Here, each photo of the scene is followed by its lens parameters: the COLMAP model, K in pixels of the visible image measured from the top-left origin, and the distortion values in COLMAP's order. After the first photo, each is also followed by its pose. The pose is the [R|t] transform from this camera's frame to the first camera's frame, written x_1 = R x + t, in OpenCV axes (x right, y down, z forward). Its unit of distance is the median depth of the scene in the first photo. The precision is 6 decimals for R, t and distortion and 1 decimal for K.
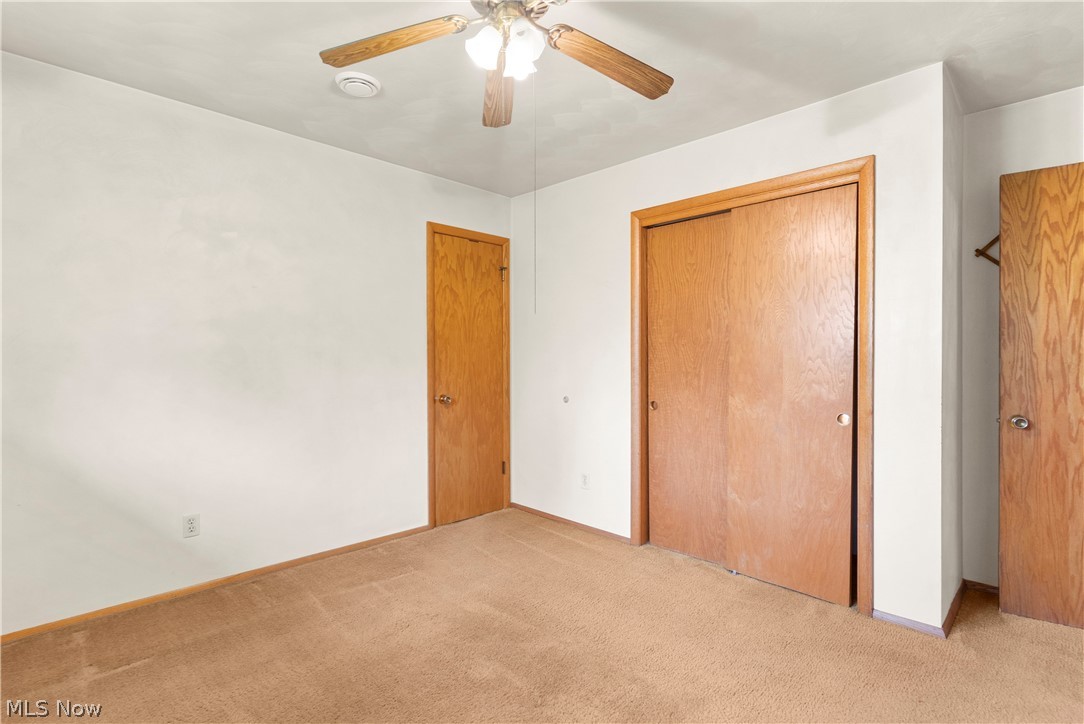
lens RADIAL K [[523.3, 0, 542.0], [0, 523.3, 362.0], [0, 0, 1]] dist [0.001978, 0.000009]
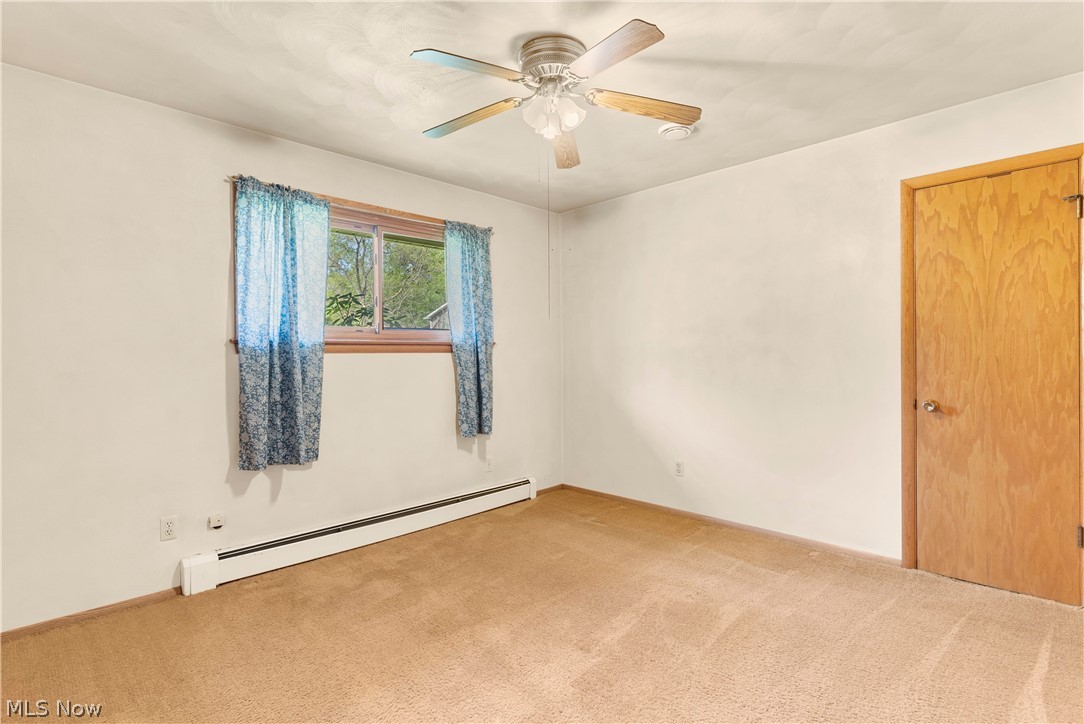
lens RADIAL K [[523.3, 0, 542.0], [0, 523.3, 362.0], [0, 0, 1]] dist [0.001978, 0.000009]
pose [[0.011156, 0.007467, -0.999910, 0.552295], [-0.002785, 0.999968, 0.007437, 0.003853], [0.999934, 0.002702, 0.011177, 0.425103]]
